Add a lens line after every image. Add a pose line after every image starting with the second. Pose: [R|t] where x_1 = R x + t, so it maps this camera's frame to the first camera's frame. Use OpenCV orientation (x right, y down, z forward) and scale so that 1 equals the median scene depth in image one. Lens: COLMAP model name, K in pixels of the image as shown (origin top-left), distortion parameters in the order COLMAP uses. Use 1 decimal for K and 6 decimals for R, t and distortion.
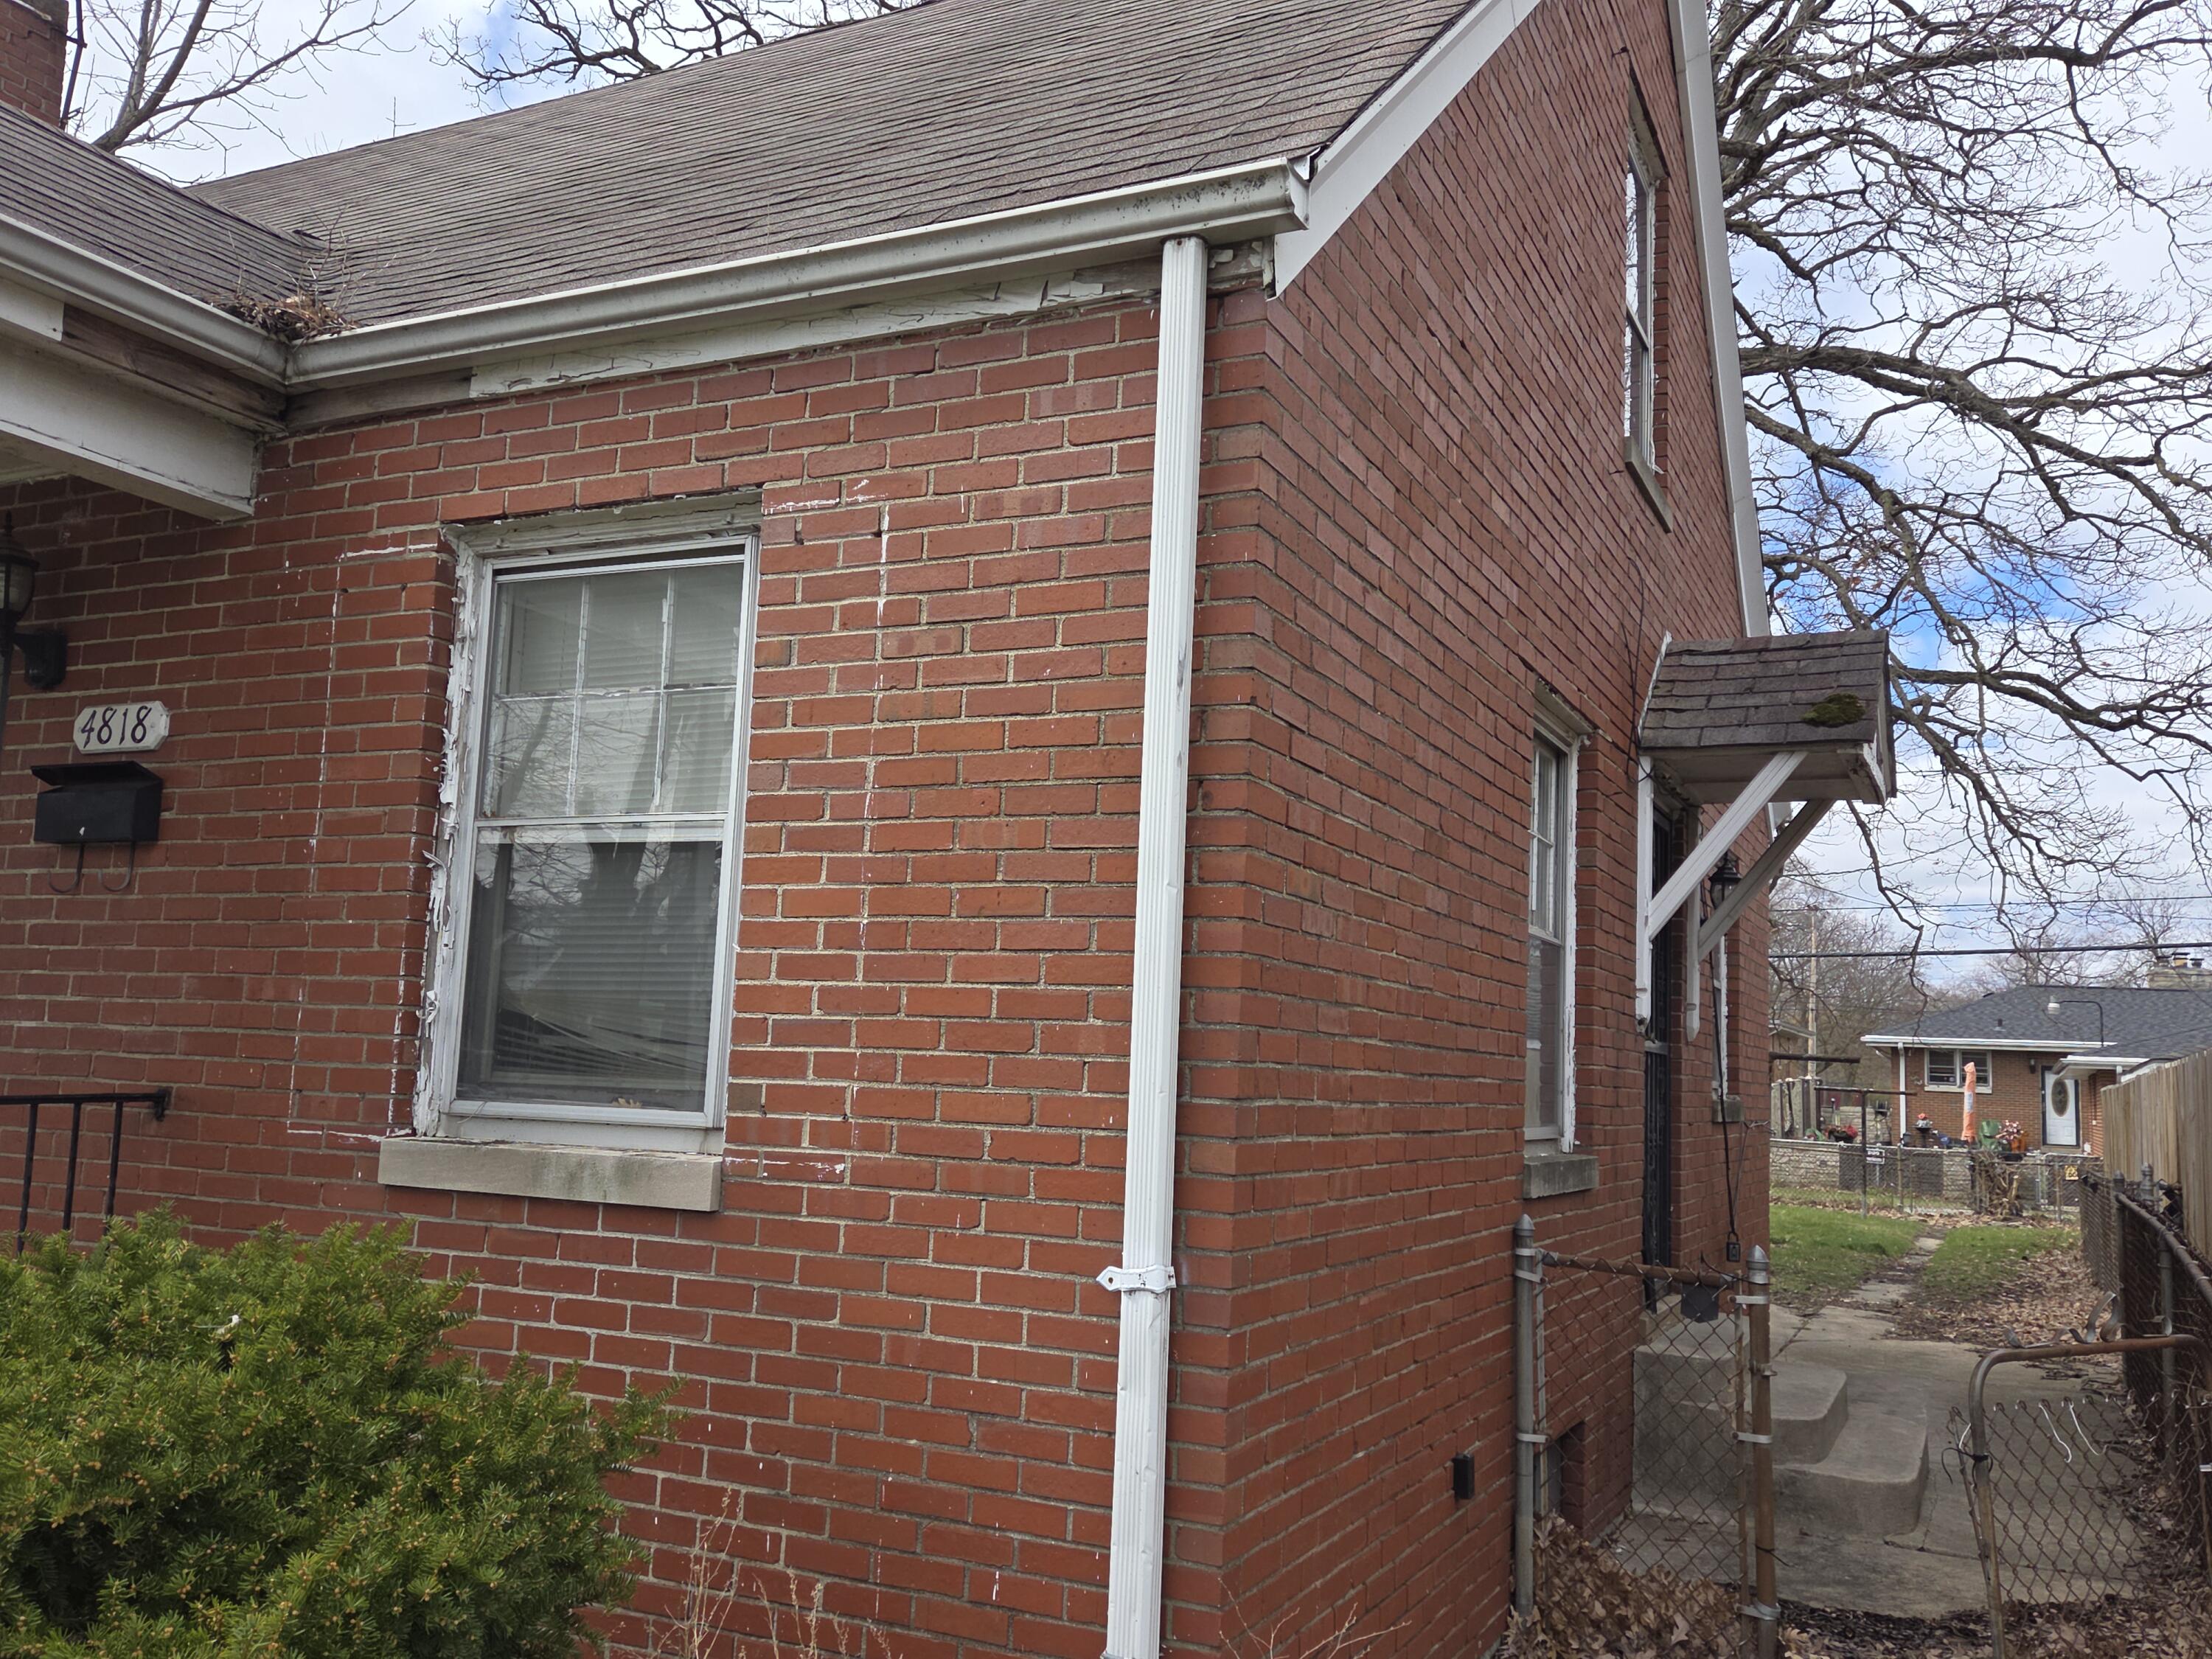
lens RADIAL K [[1833.2, 0, 1119.9], [0, 1833.2, 871.9], [0, 0, 1]] dist [0.061730, 0.008892]
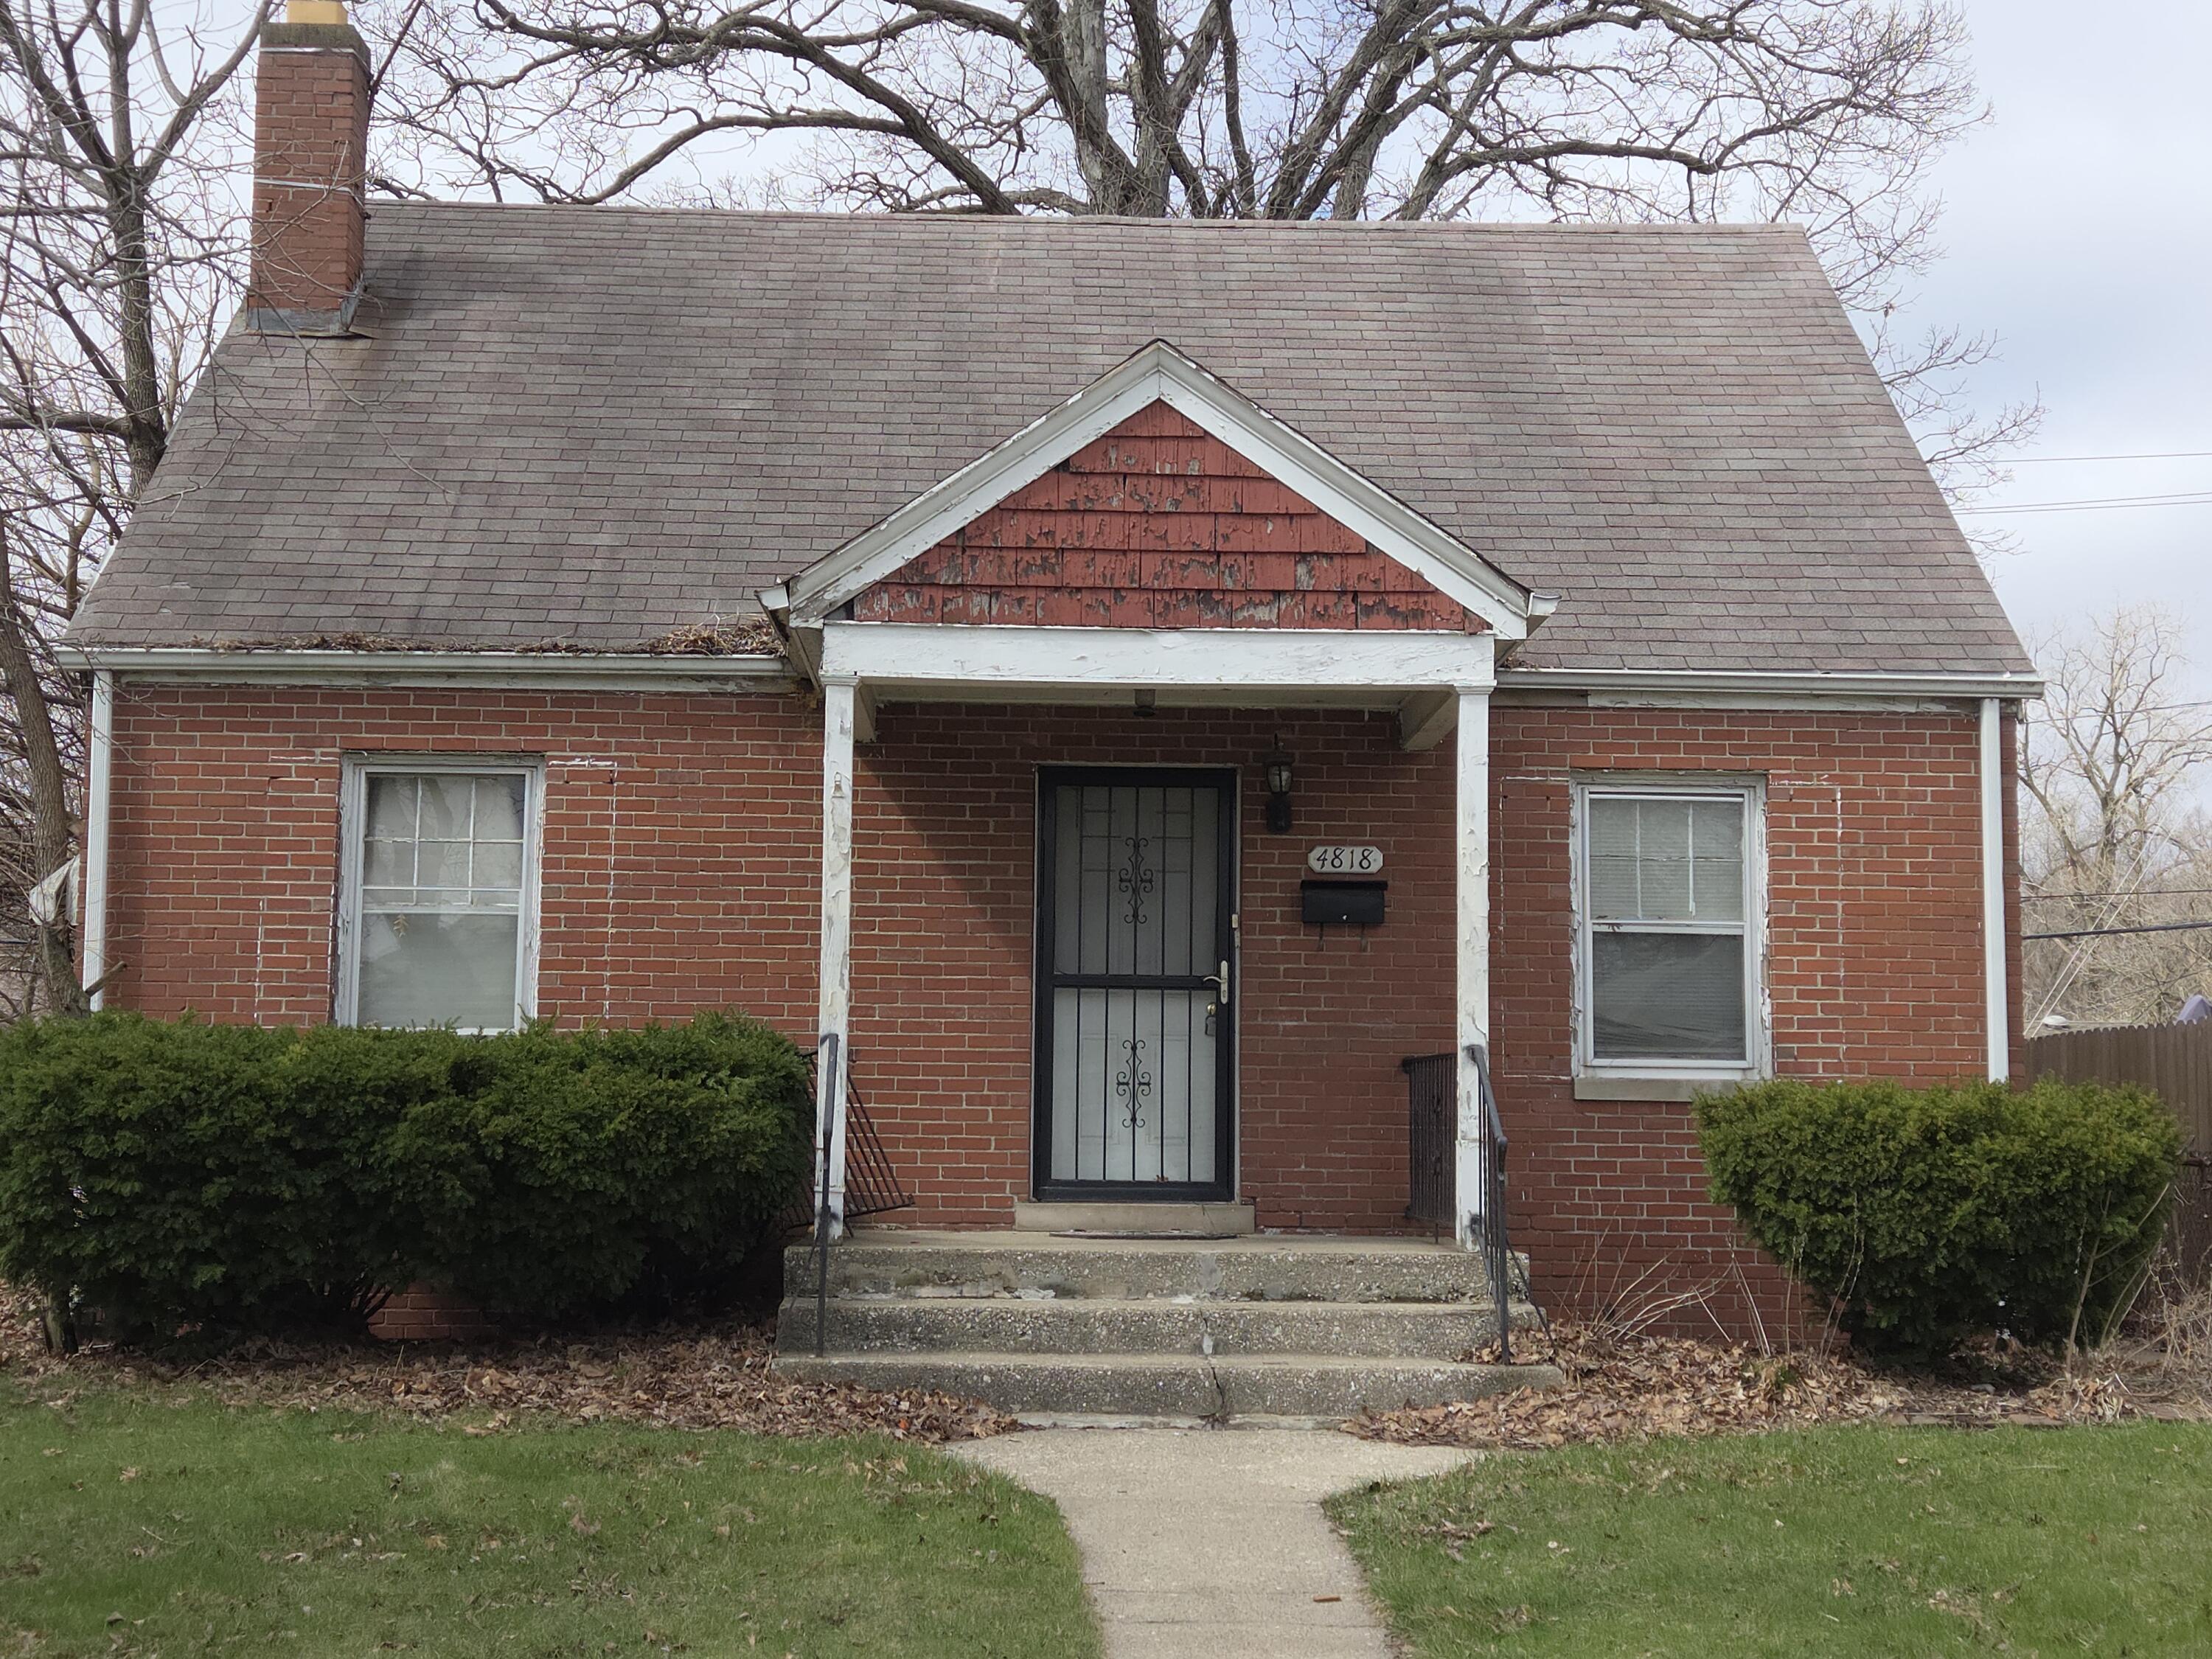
lens RADIAL K [[3053.0, 0, 1113.9], [0, 3053.0, 840.7], [0, 0, 1]] dist [0.063943, 0.000000]
pose [[0.890116, 0.026391, 0.454969, -2.387011], [-0.025526, 0.999642, -0.008045, -0.075553], [-0.455019, -0.004452, 0.890471, -1.756683]]
